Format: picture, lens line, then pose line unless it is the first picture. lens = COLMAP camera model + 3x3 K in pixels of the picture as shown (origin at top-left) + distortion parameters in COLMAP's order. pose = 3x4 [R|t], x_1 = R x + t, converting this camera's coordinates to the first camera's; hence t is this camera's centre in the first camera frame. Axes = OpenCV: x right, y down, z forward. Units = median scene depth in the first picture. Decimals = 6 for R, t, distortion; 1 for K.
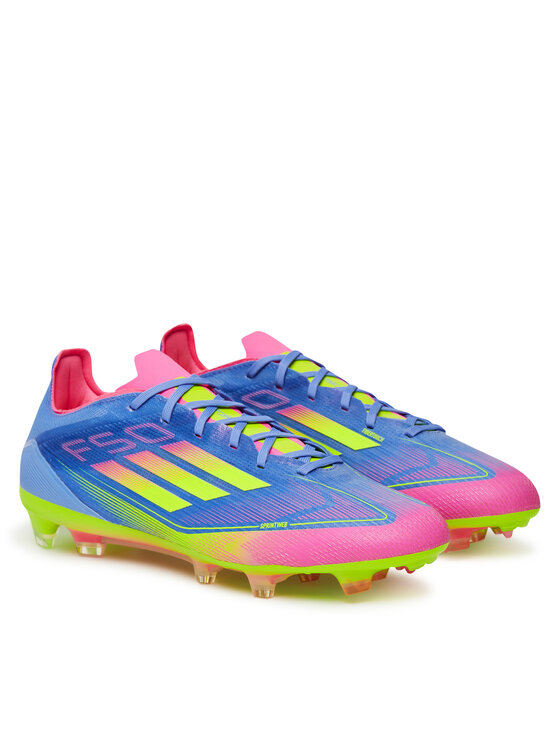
lens RADIAL K [[2190.0, 0, 280.0], [0, 2190.0, 373.0], [0, 0, 1]] dist [-0.115748, -0.797413]
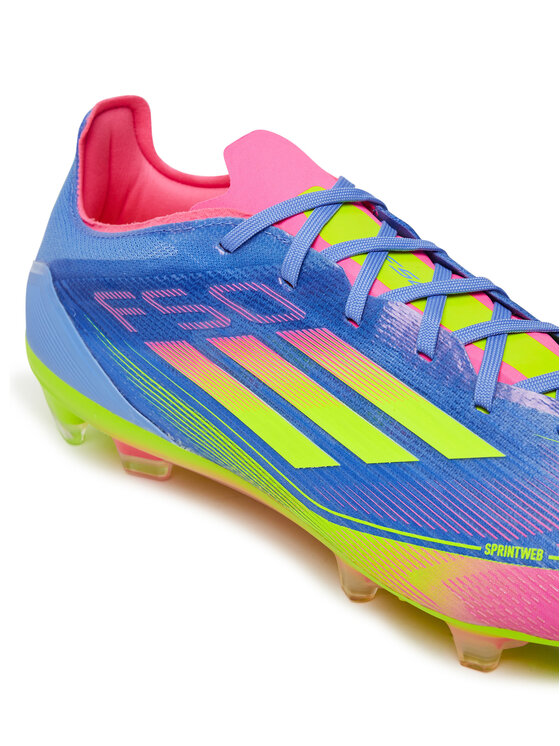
lens RADIAL K [[1595.7, 0, 280.0], [0, 1595.7, 373.0], [0, 0, 1]] dist [-0.006803, -0.388613]
pose [[0.999513, 0.029295, -0.010763, -0.049206], [-0.025006, 0.958059, 0.285477, -0.065202], [0.018674, -0.285069, 0.958325, 0.625621]]
